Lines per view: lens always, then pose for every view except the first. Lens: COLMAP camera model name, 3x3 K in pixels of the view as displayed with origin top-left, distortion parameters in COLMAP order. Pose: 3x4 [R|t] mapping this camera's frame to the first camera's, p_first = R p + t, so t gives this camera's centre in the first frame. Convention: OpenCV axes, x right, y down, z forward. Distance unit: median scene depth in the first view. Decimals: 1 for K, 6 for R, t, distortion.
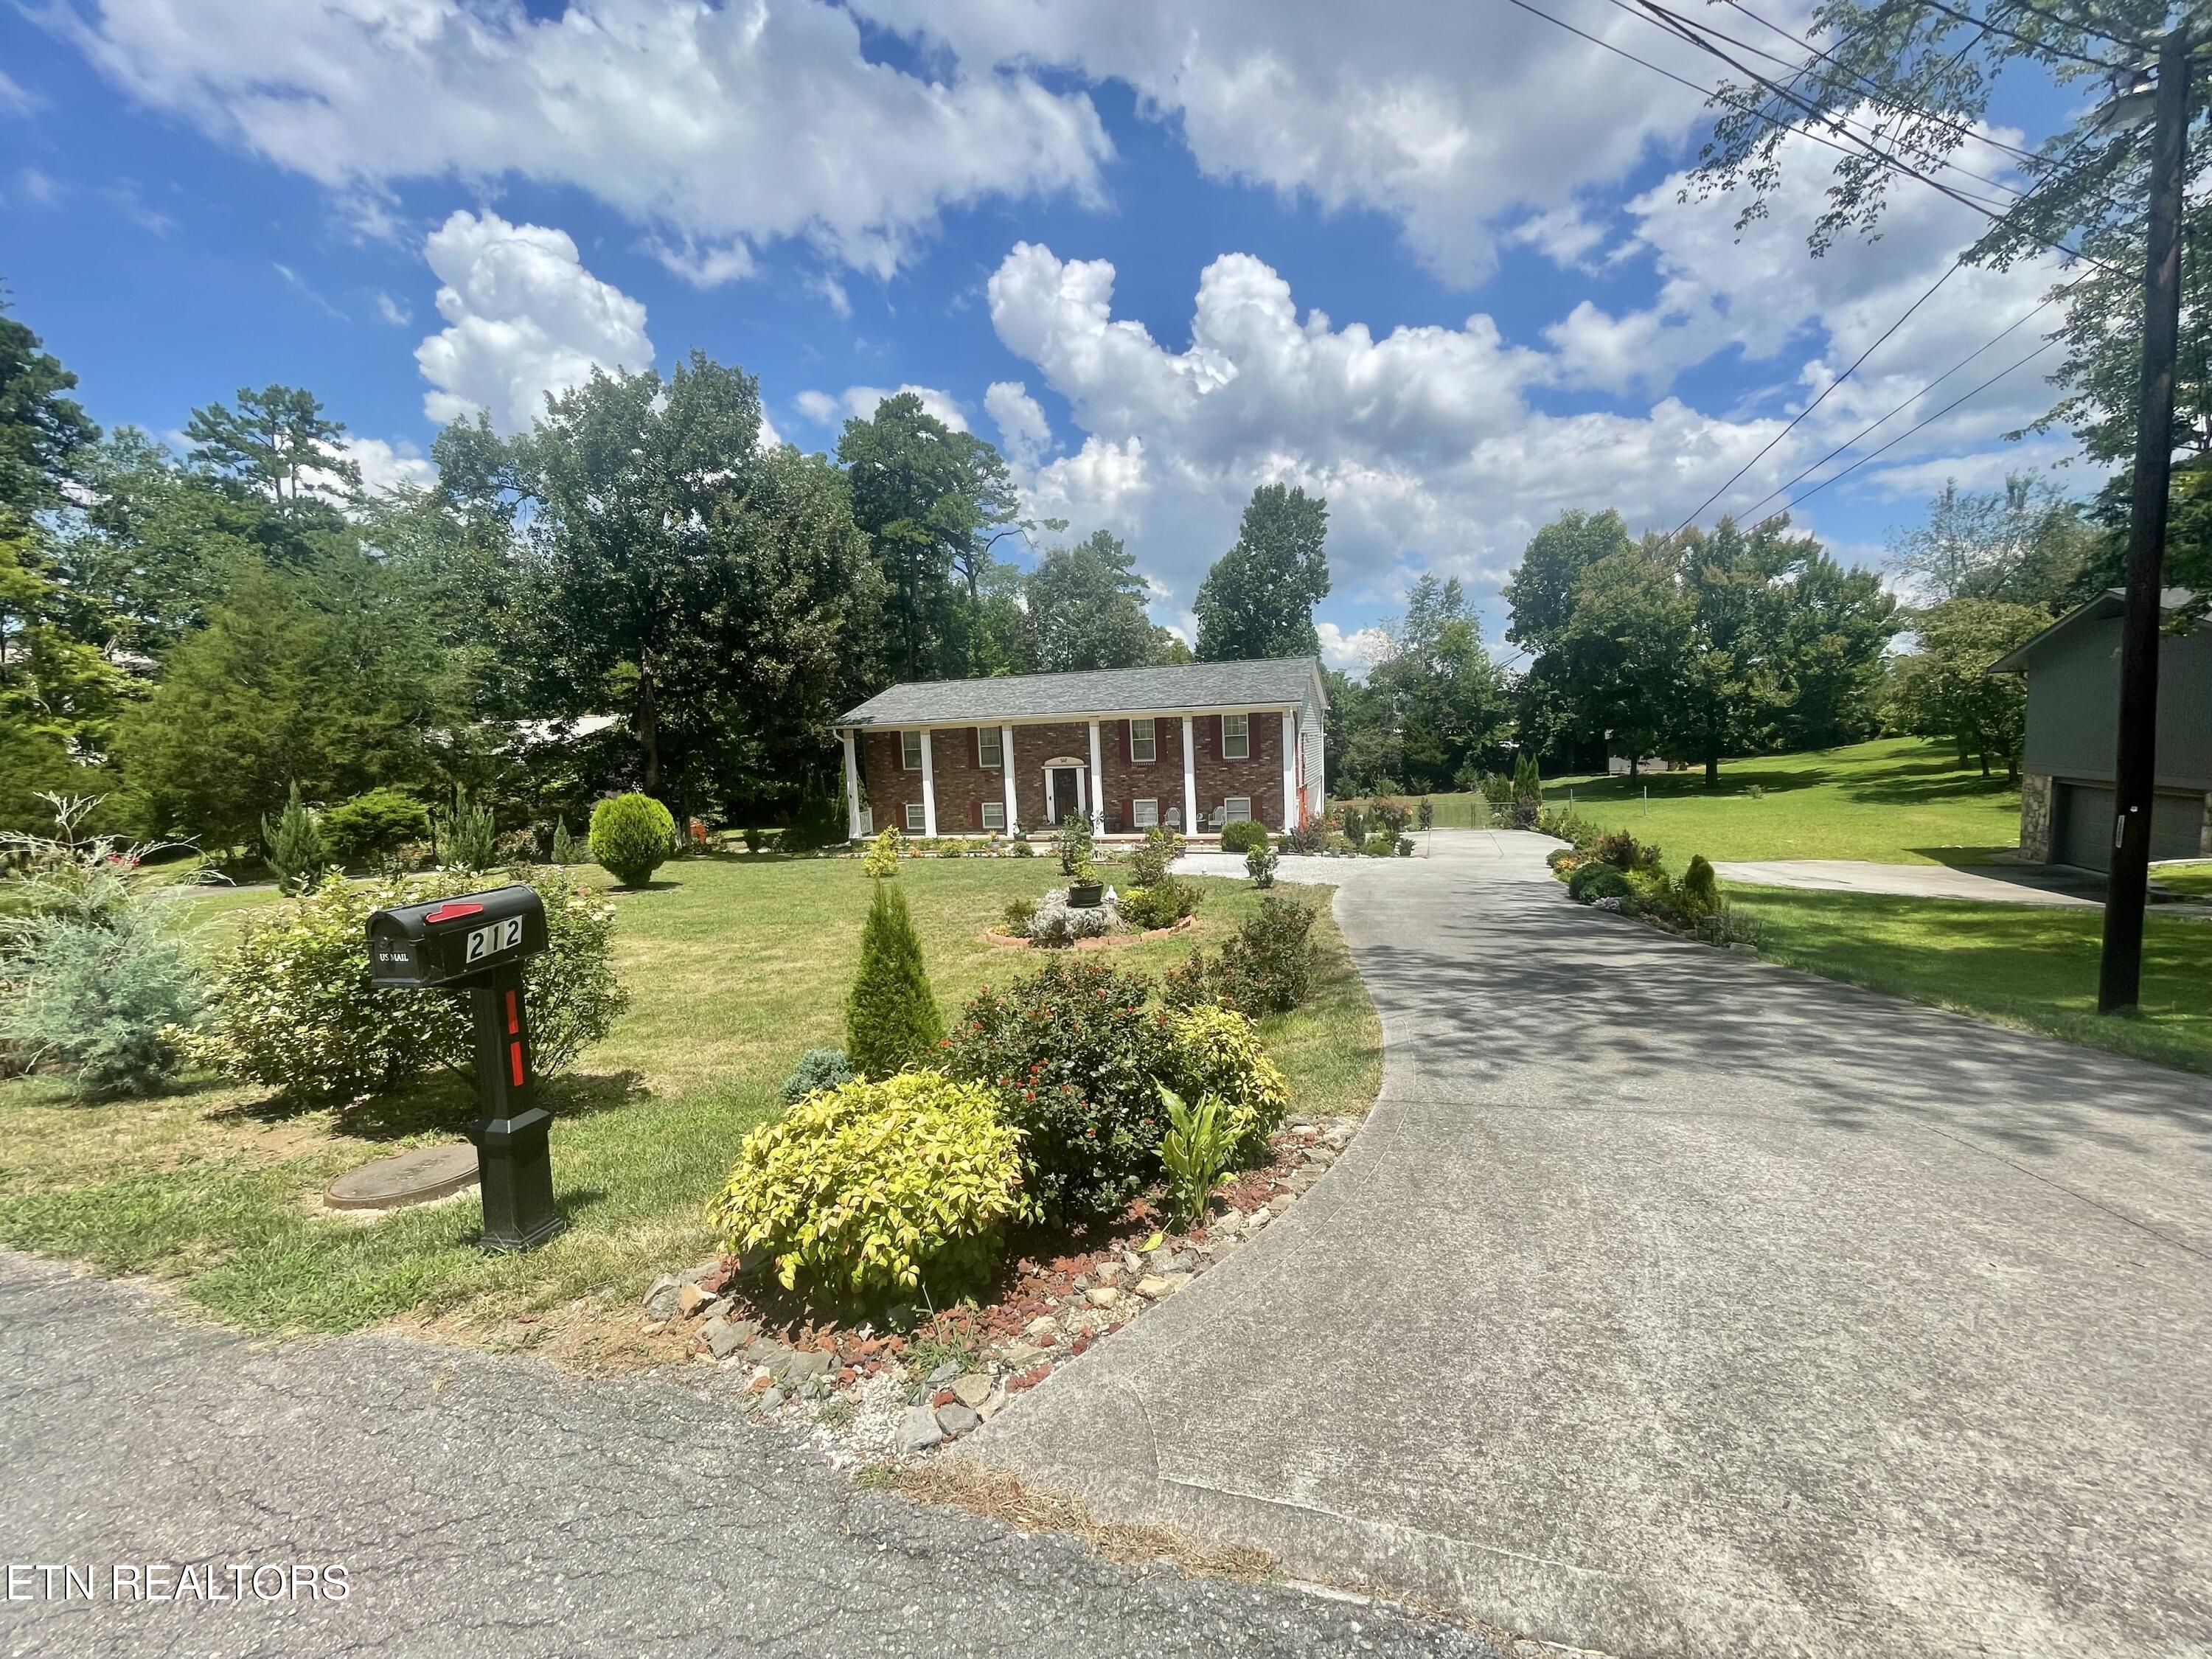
lens RADIAL K [[892.6, 0, 1103.0], [0, 892.6, 828.3], [0, 0, 1]] dist [0.000471, -0.001057]
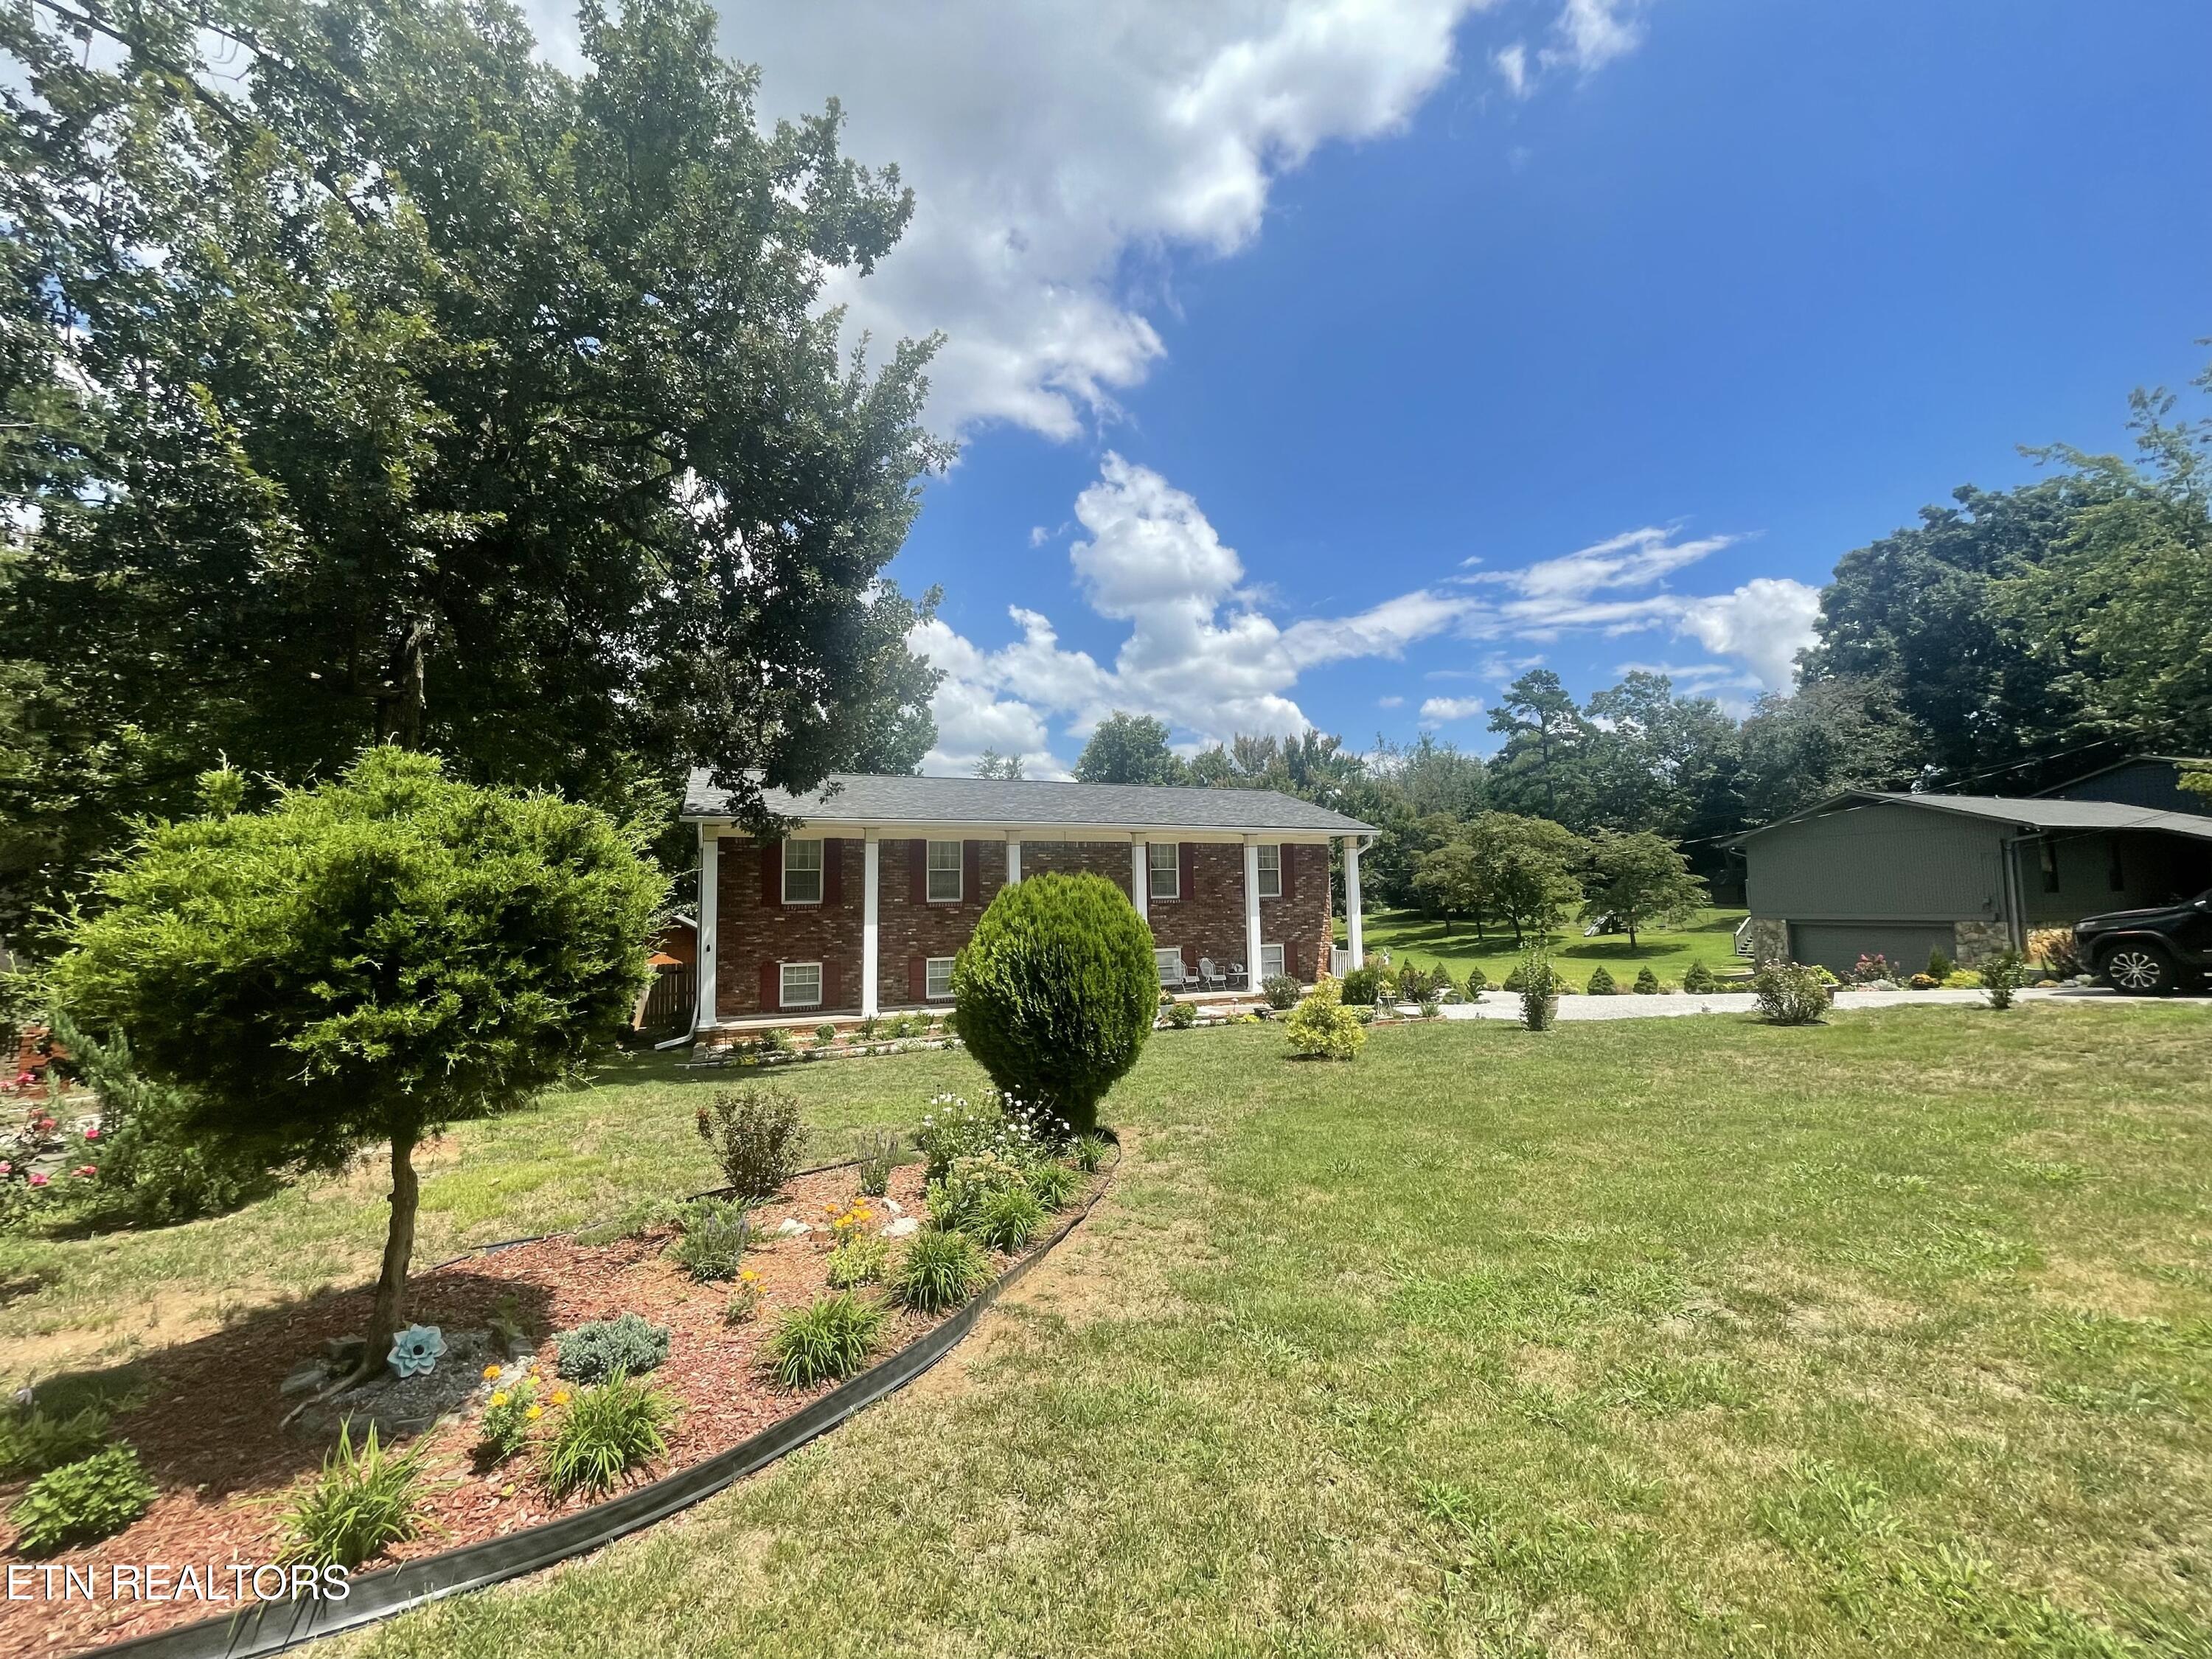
lens RADIAL K [[892.6, 0, 1102.5], [0, 892.6, 824.9], [0, 0, 1]] dist [0.000471, -0.001057]
pose [[0.749179, 0.089989, 0.656226, -0.343941], [0.052207, 0.979623, -0.193939, 0.006103], [-0.660307, 0.179555, 0.729216, 0.321323]]
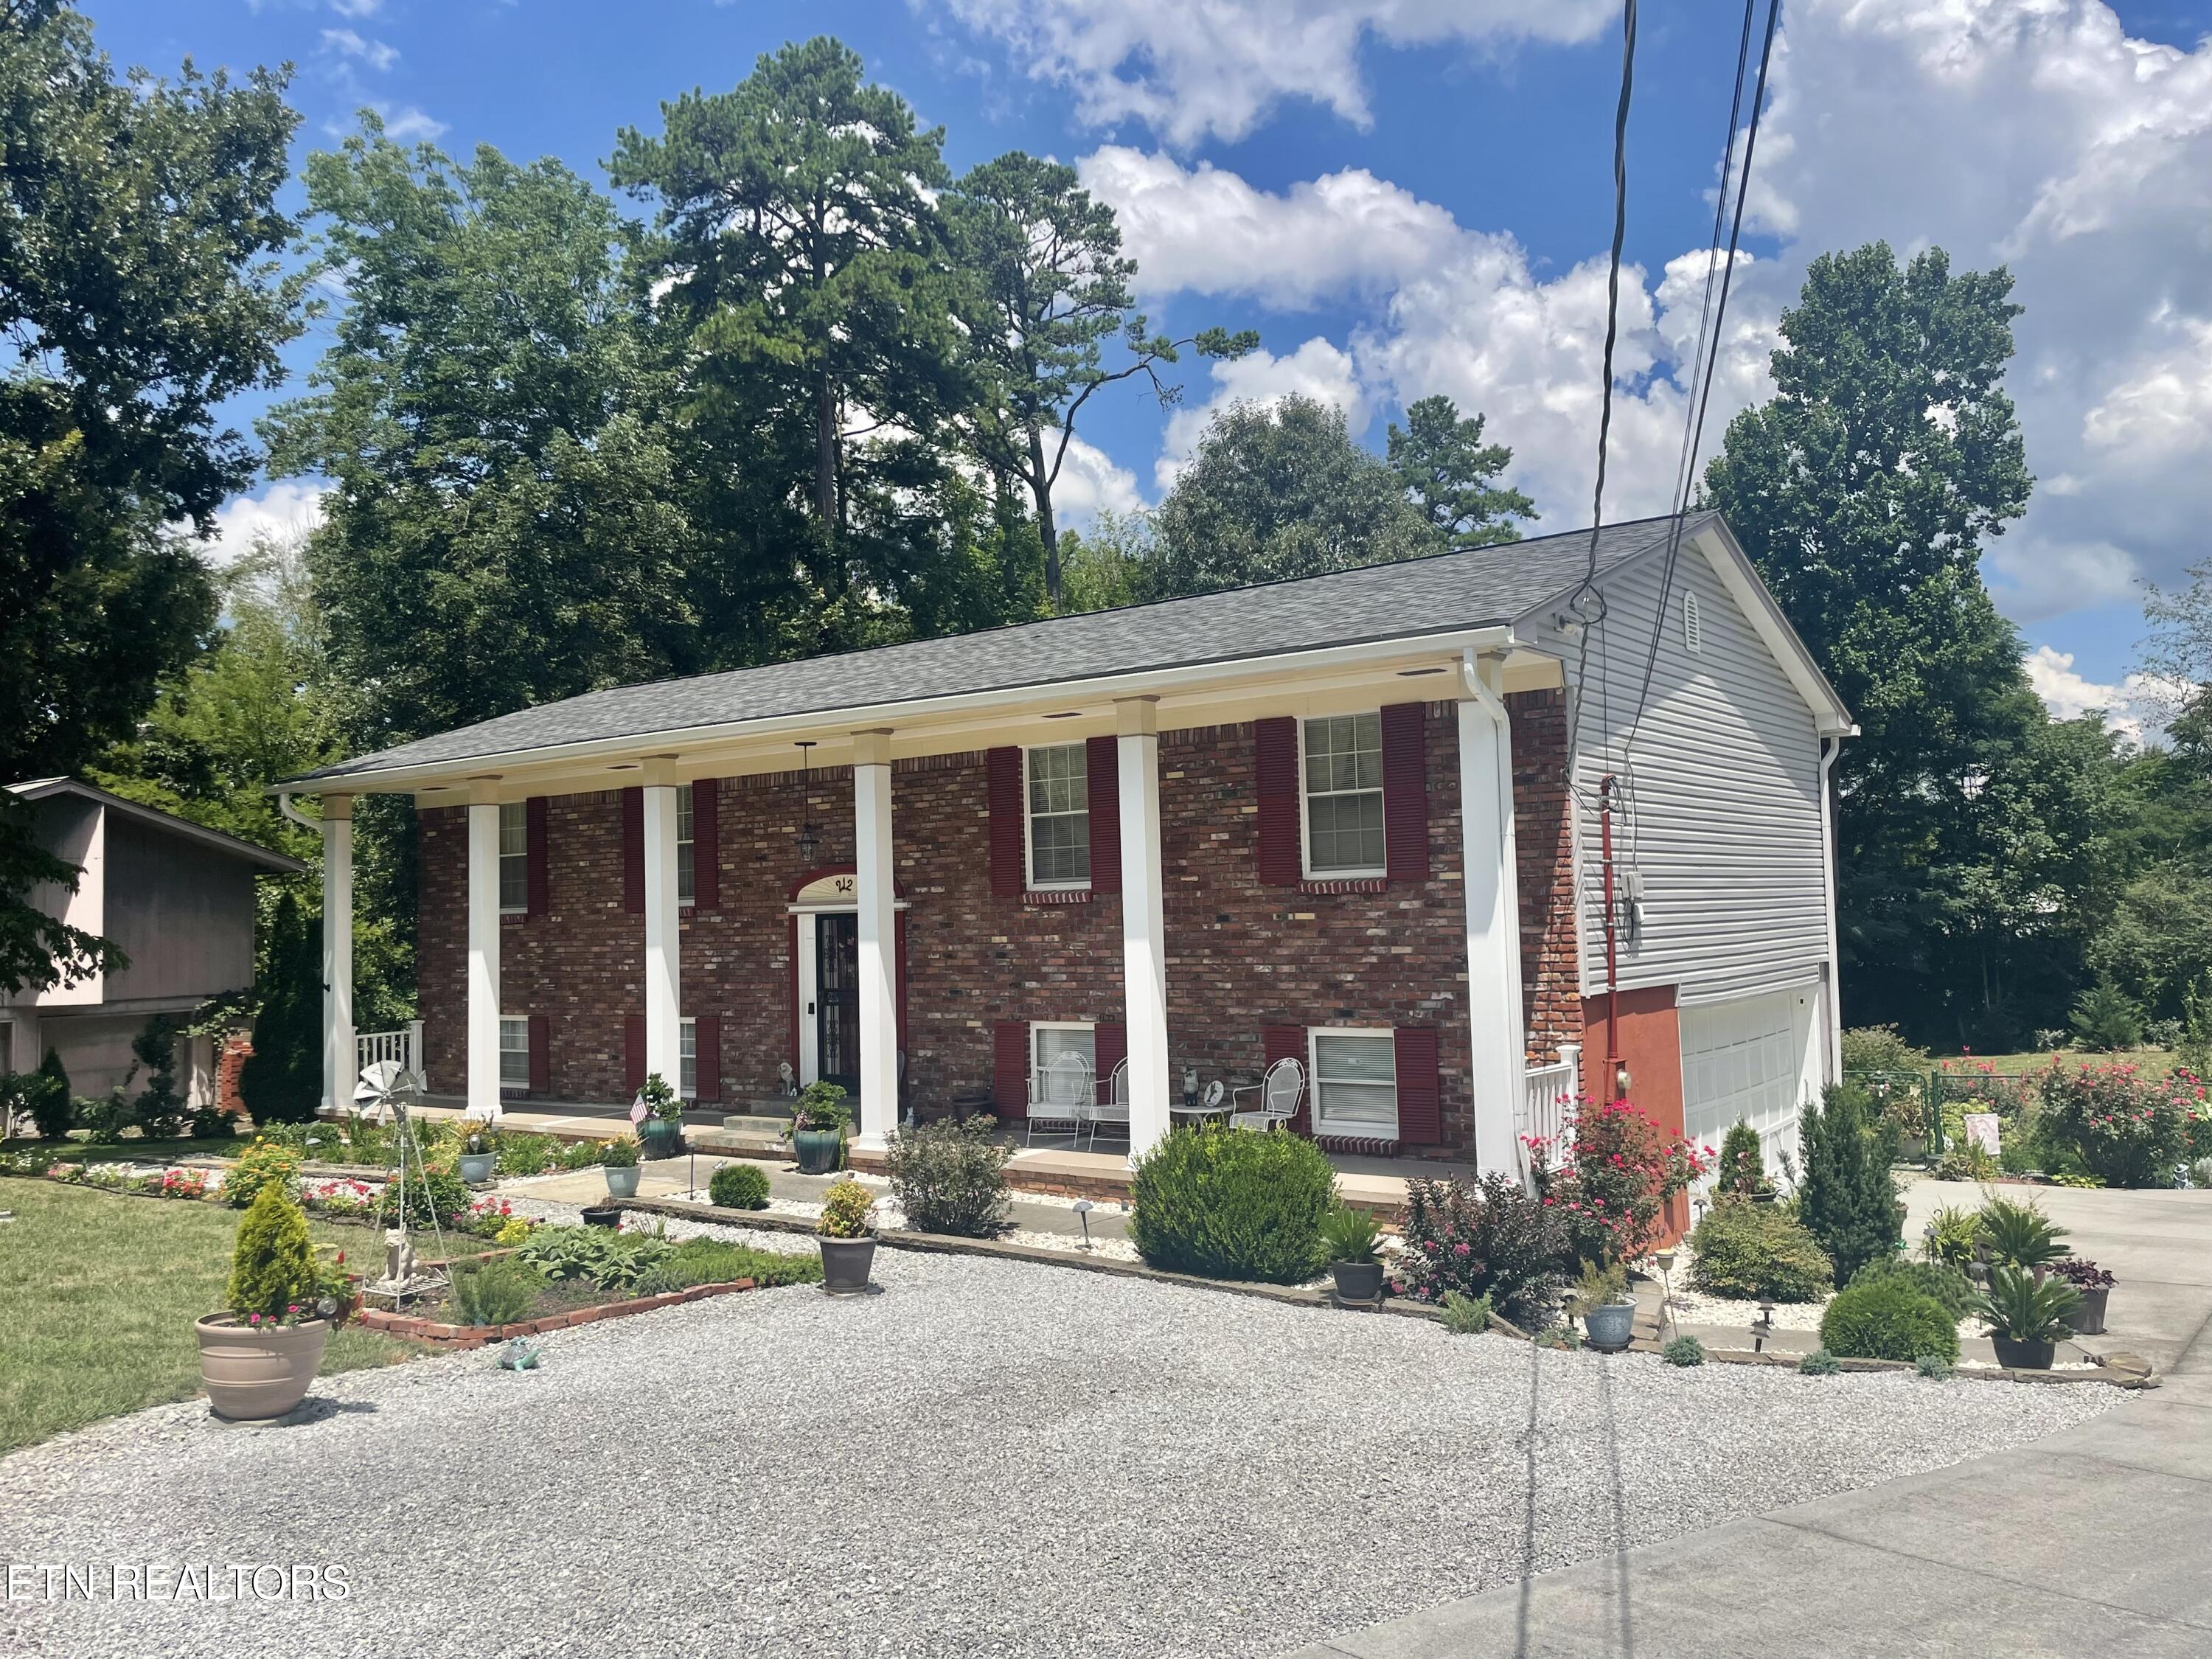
lens RADIAL K [[1666.8, 0, 1119.3], [0, 1666.8, 819.4], [0, 0, 1]] dist [0.051905, -0.022471]
pose [[0.953207, -0.000334, -0.302320, 0.154978], [-0.044748, 0.988829, -0.142182, -0.015022], [0.298990, 0.149057, 0.942543, 0.342261]]
